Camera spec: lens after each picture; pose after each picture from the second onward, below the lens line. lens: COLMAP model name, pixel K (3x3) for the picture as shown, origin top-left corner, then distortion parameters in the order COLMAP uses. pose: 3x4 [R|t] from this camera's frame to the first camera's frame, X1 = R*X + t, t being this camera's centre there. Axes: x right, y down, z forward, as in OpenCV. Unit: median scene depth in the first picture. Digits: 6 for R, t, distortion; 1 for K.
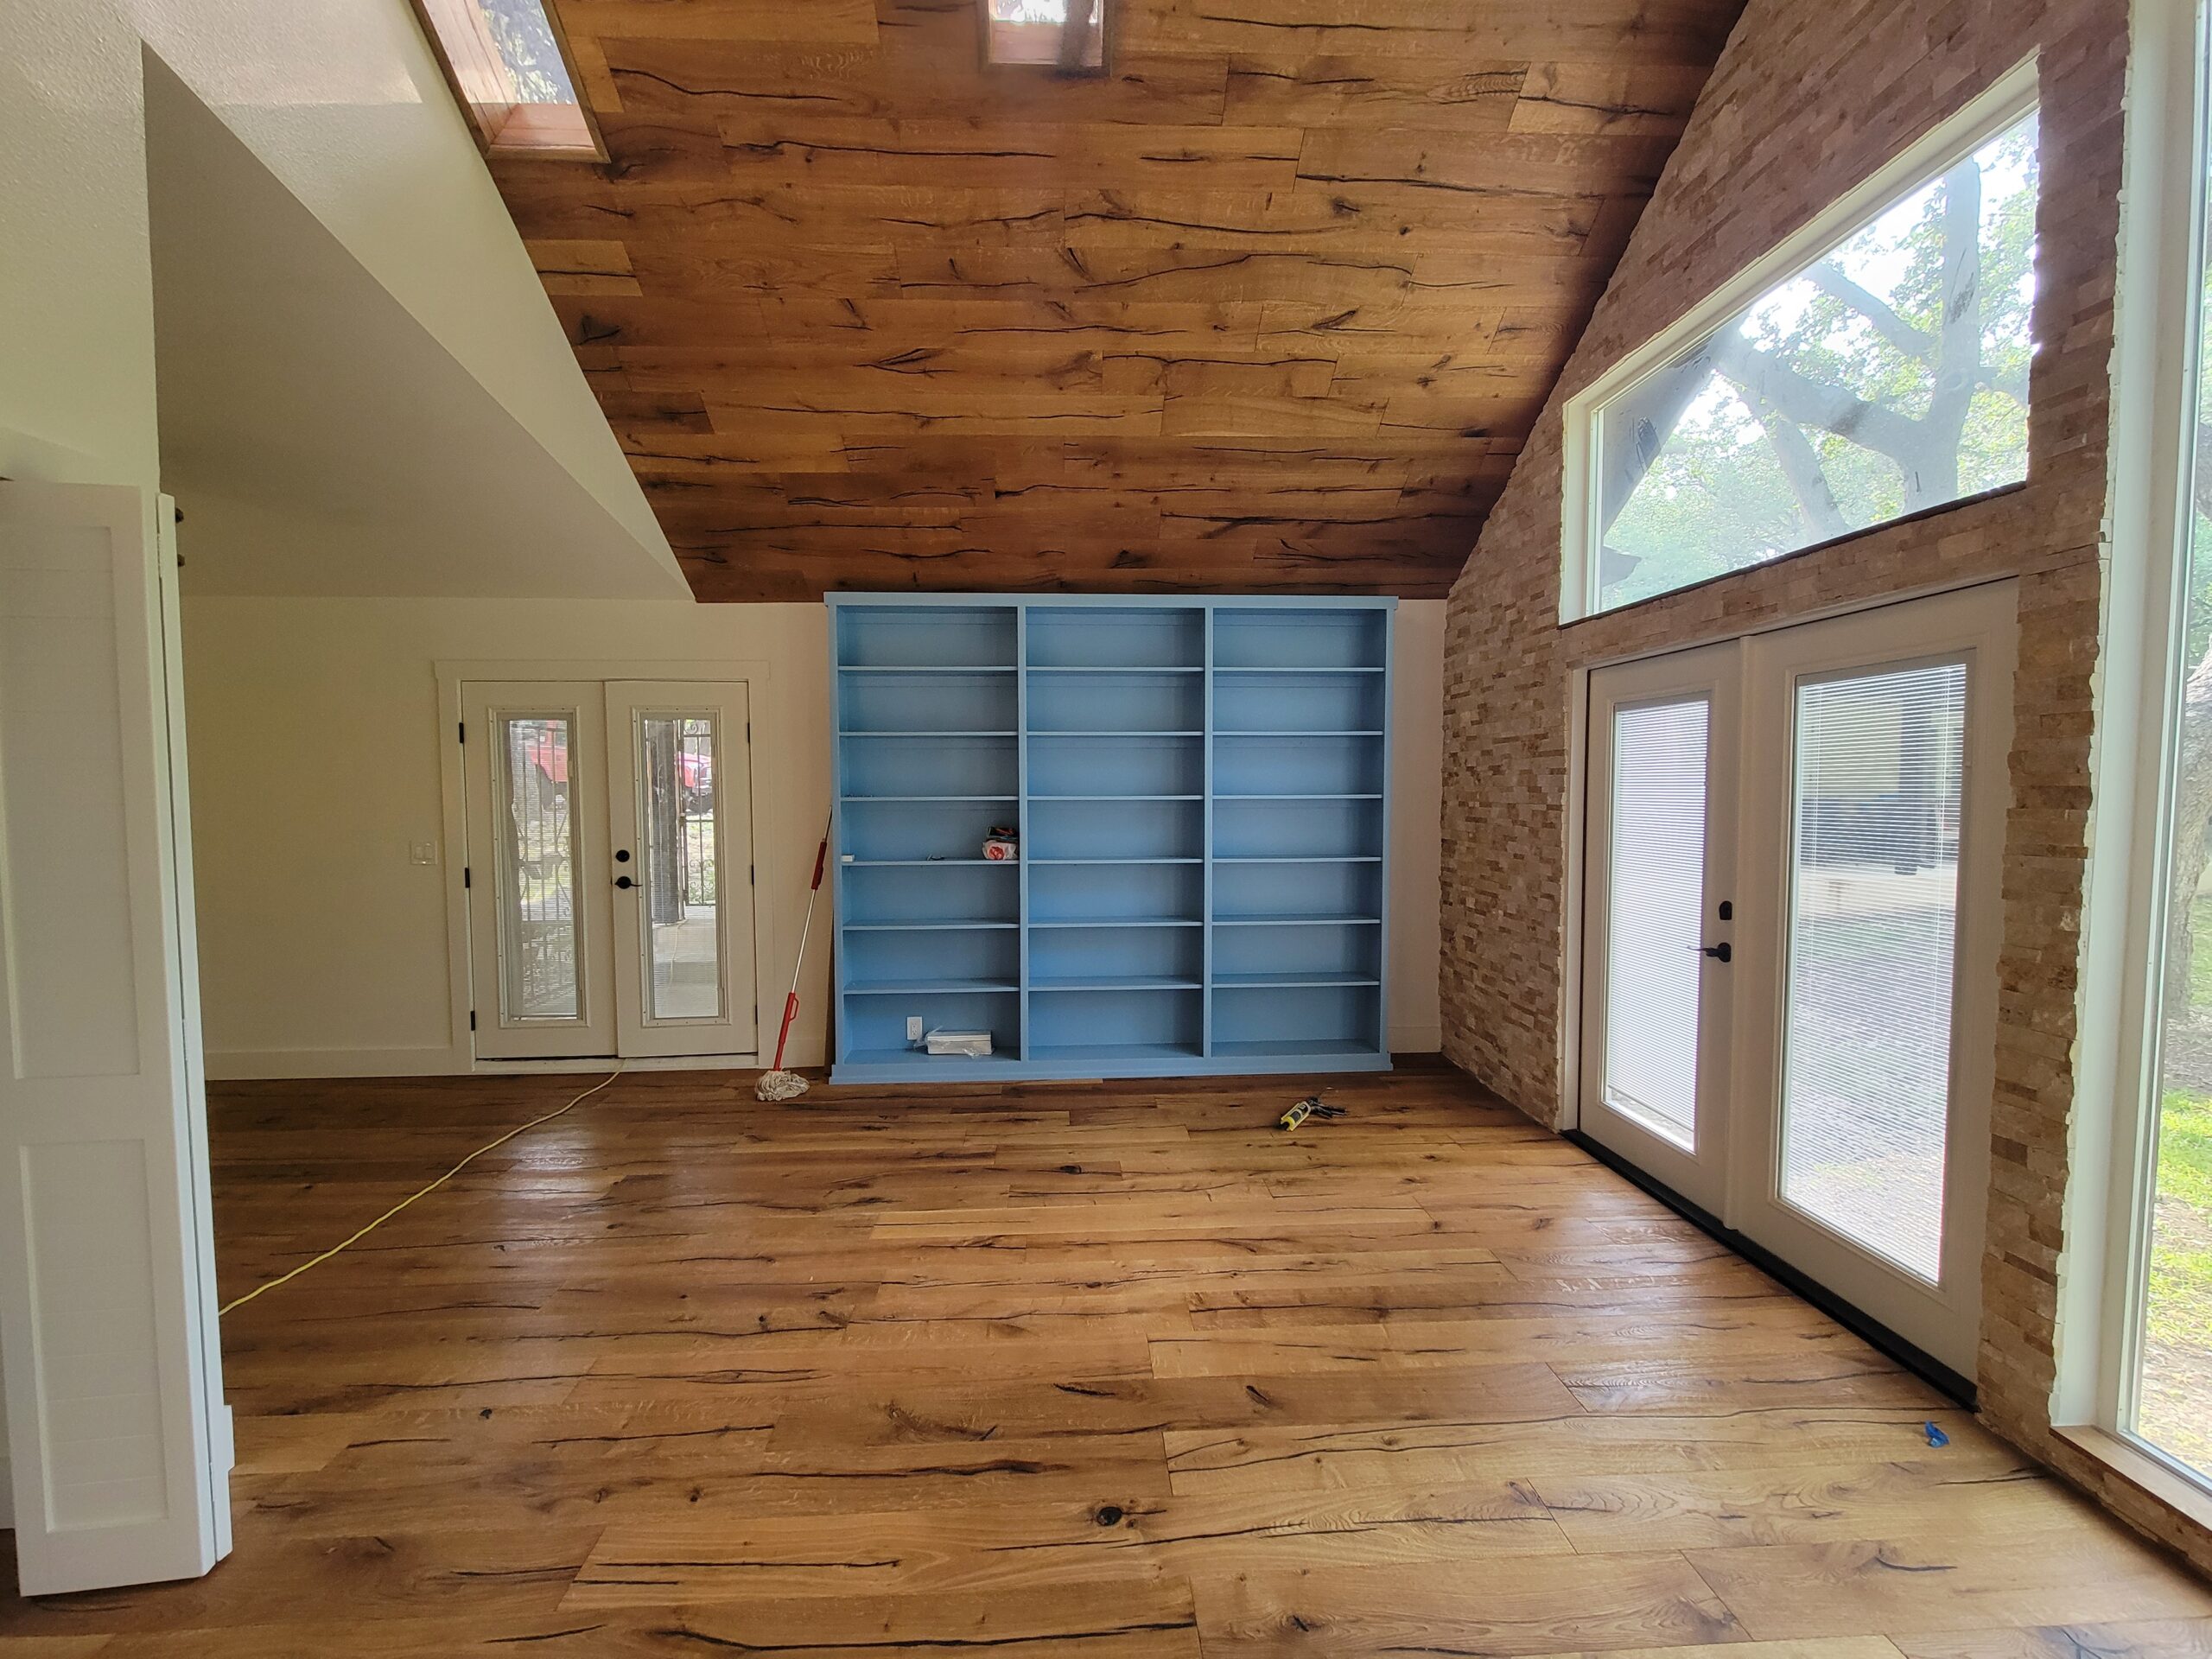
lens RADIAL K [[903.3, 0, 1102.4], [0, 903.3, 833.7], [0, 0, 1]] dist [0.002036, -0.003240]
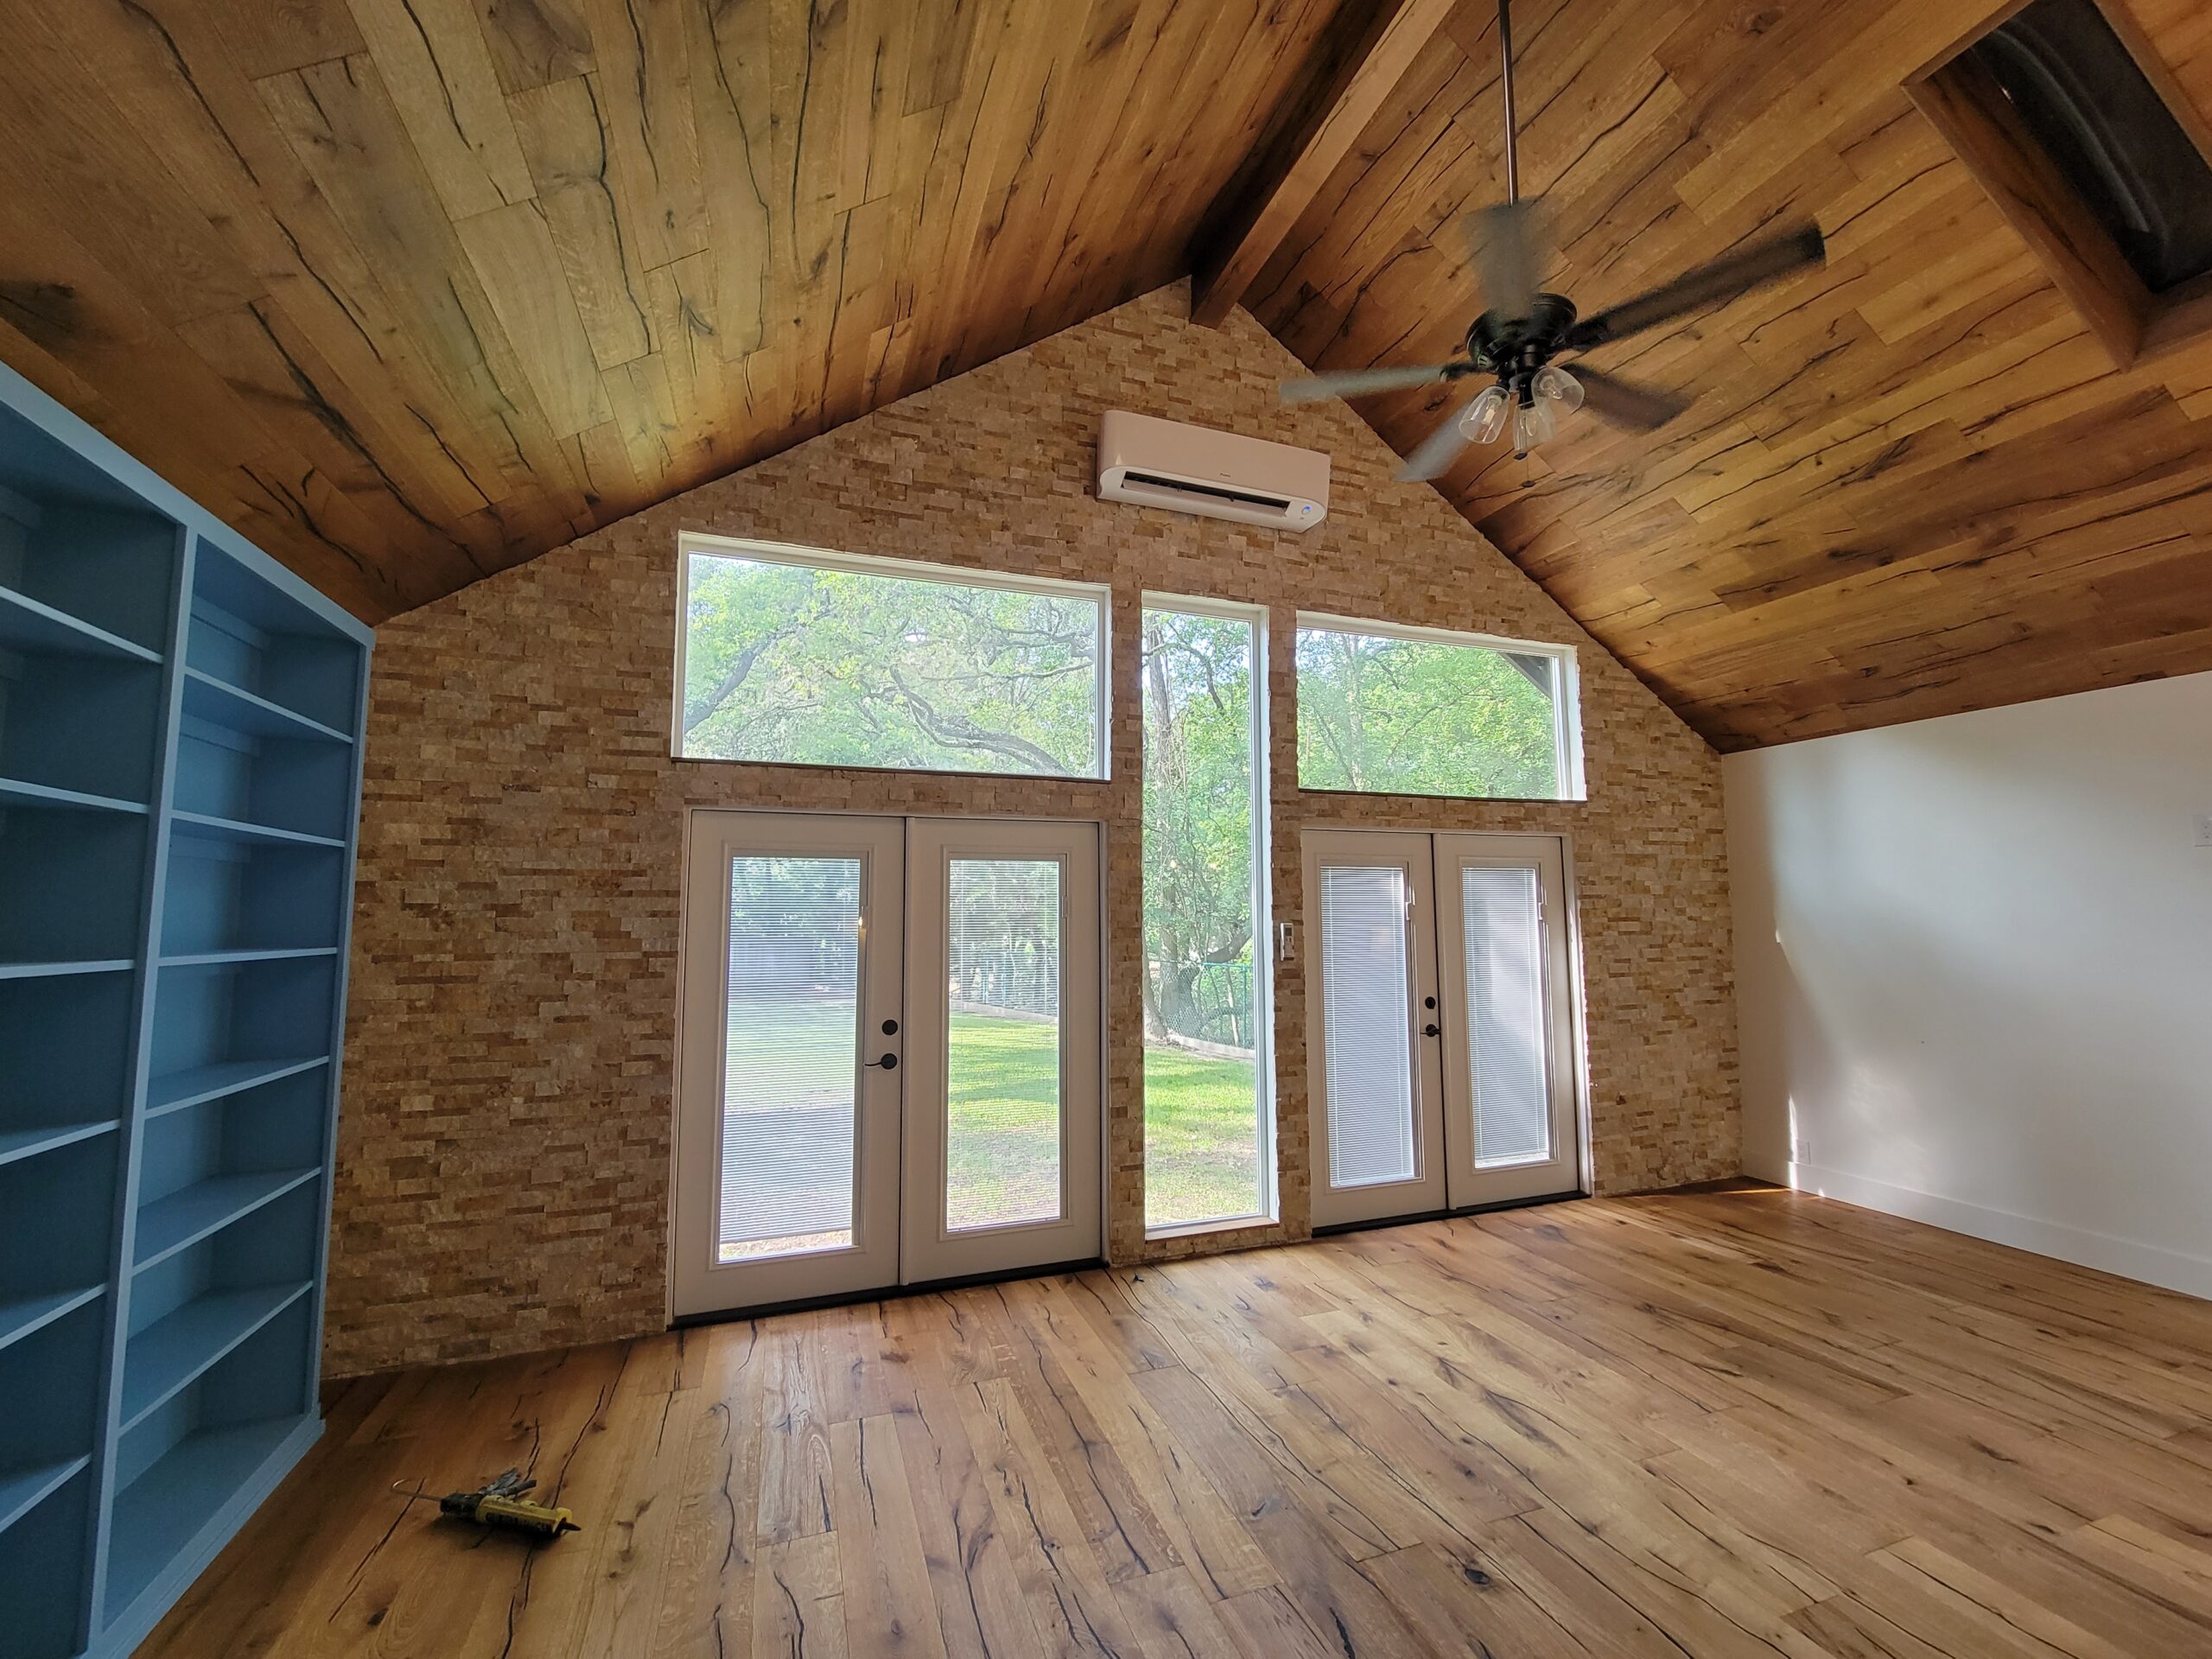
lens RADIAL K [[903.3, 0, 1102.4], [0, 903.3, 833.7], [0, 0, 1]] dist [0.002036, -0.003240]
pose [[-0.284454, 0.096540, 0.953816, -0.539014], [0.055027, 0.994921, -0.084290, -0.053163], [-0.957109, 0.028509, -0.288322, 0.919407]]
